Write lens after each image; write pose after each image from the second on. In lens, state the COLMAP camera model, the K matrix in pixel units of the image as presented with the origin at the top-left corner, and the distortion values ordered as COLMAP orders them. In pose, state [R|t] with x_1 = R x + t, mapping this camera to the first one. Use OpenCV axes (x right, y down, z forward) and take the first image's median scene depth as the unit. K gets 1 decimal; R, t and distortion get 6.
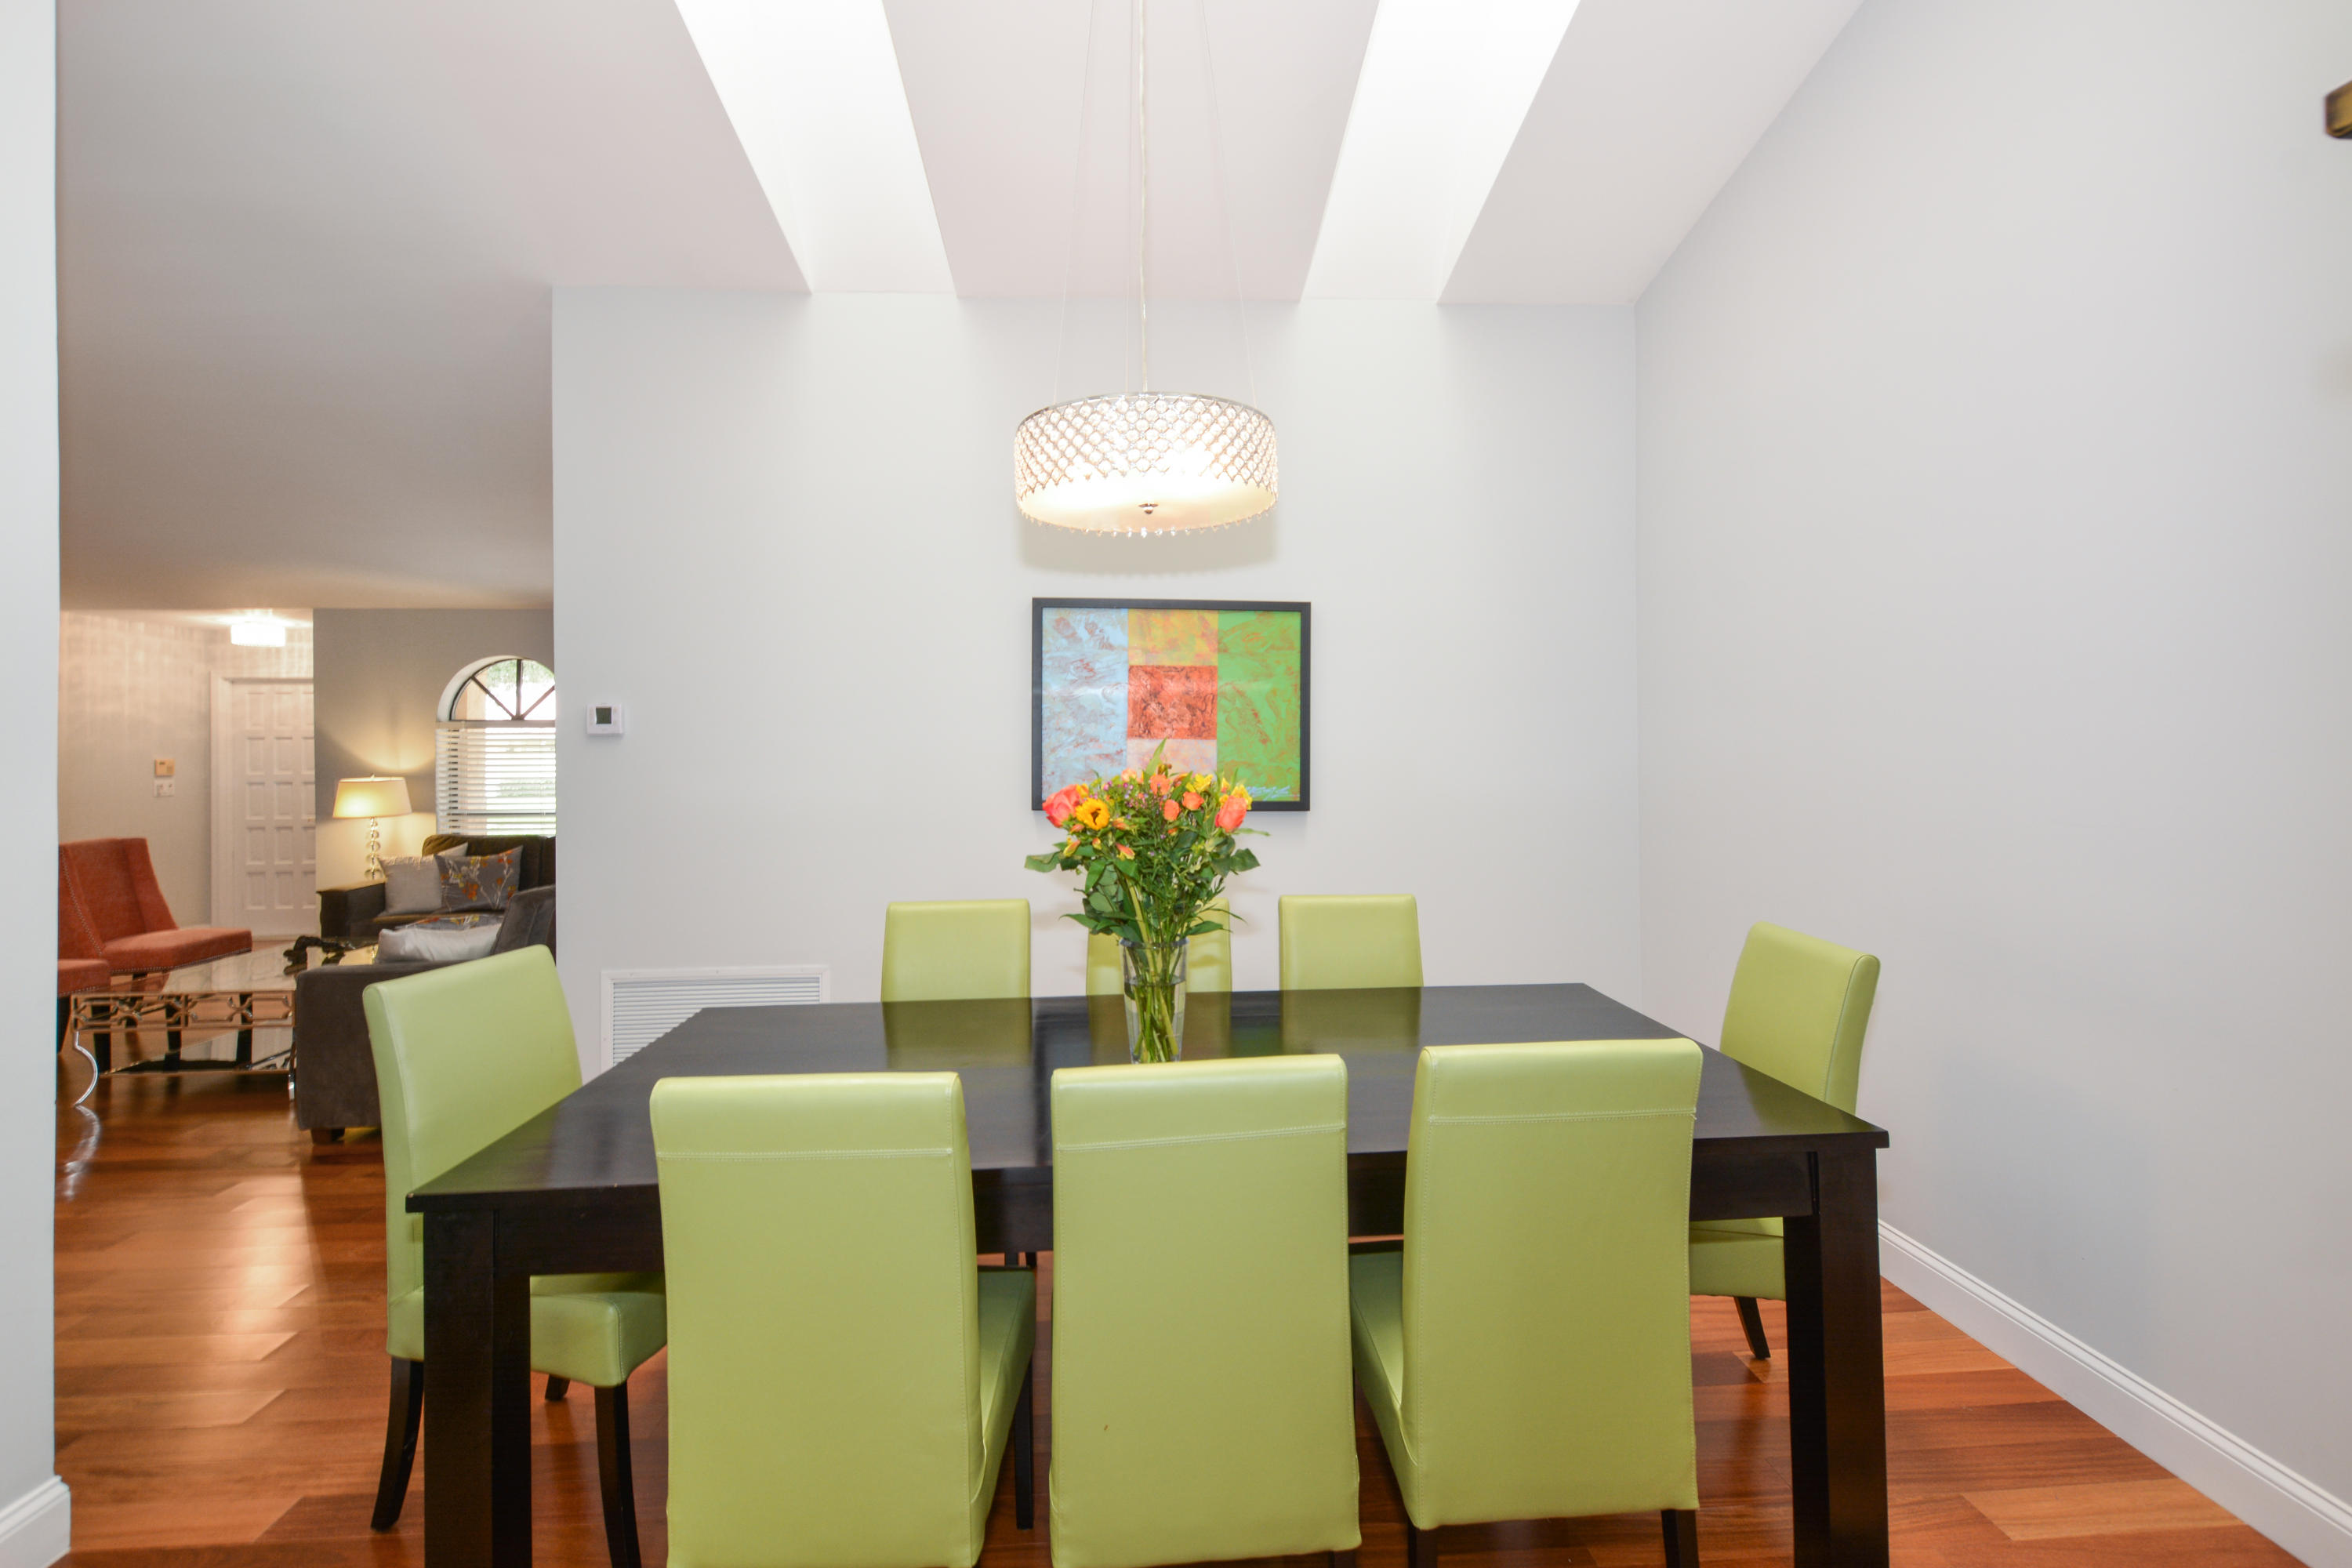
lens RADIAL K [[1004.7, 0, 1189.7], [0, 1004.7, 750.8], [0, 0, 1]] dist [0.001331, -0.008221]
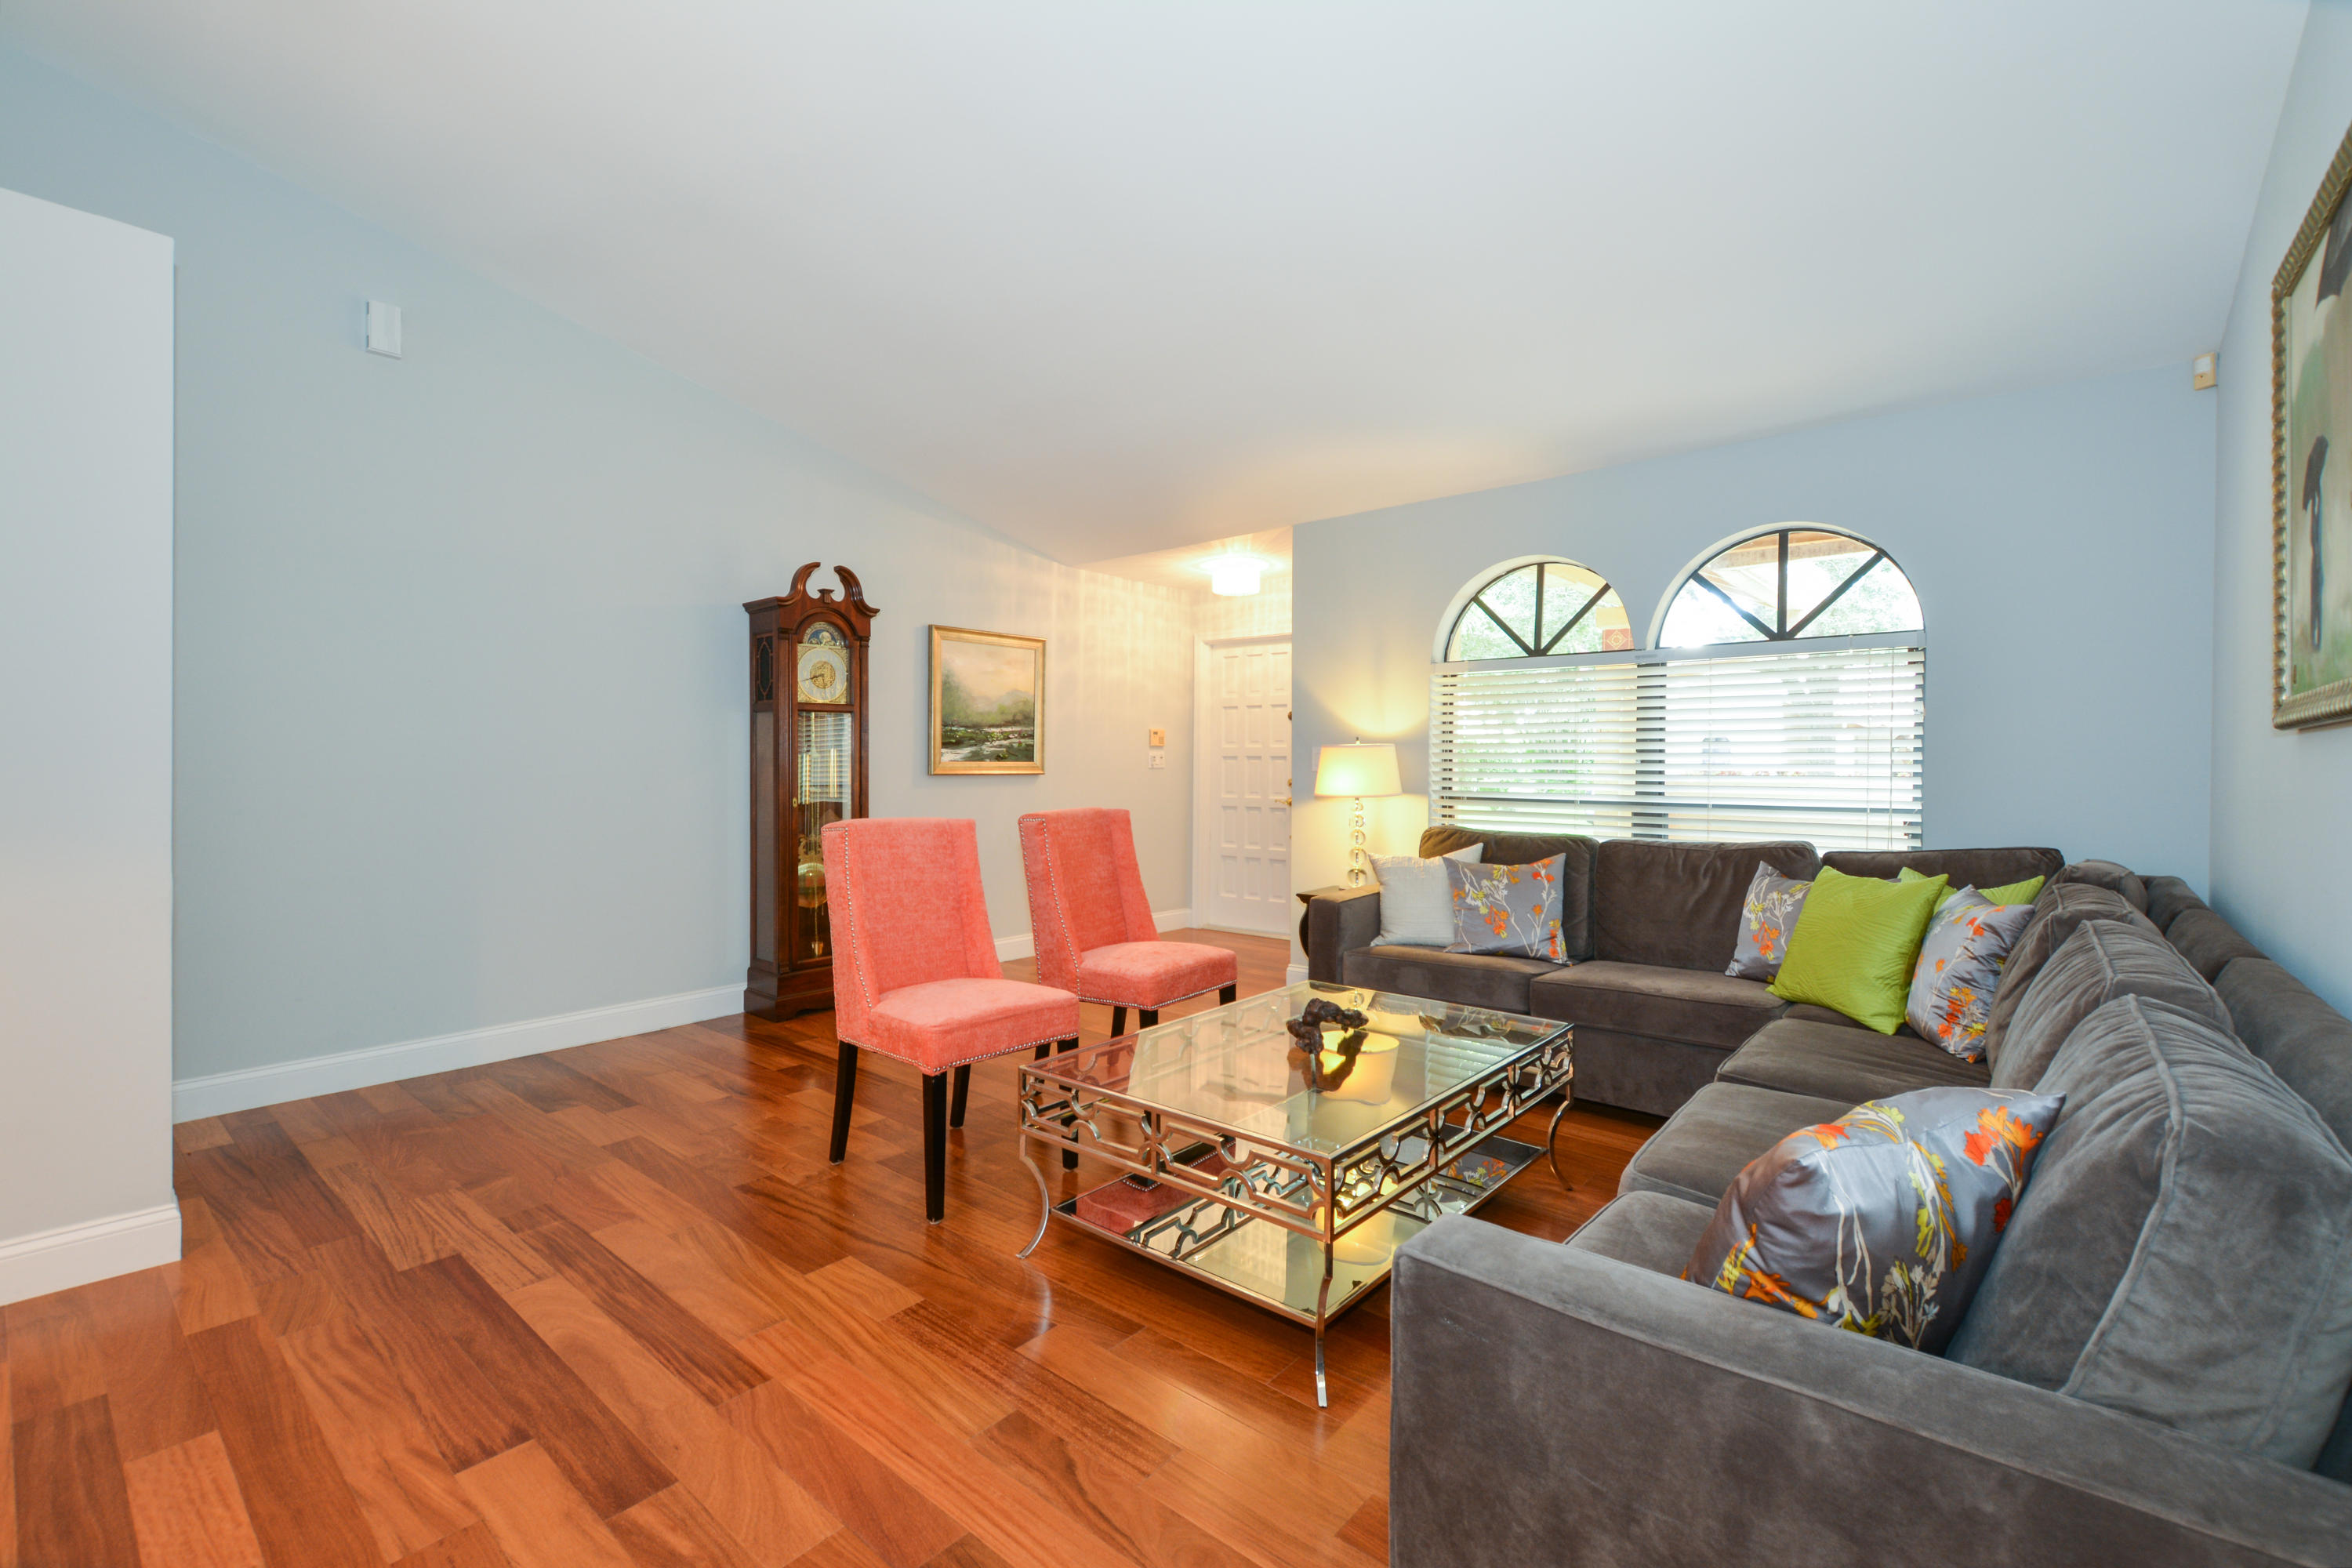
lens RADIAL K [[1004.7, 0, 1189.7], [0, 1004.7, 750.8], [0, 0, 1]] dist [0.001331, -0.008221]
pose [[0.712530, 0.005689, -0.701618, -0.378638], [-0.010006, 0.999948, -0.002054, 0.033883], [0.701570, 0.008484, 0.712550, 0.383850]]
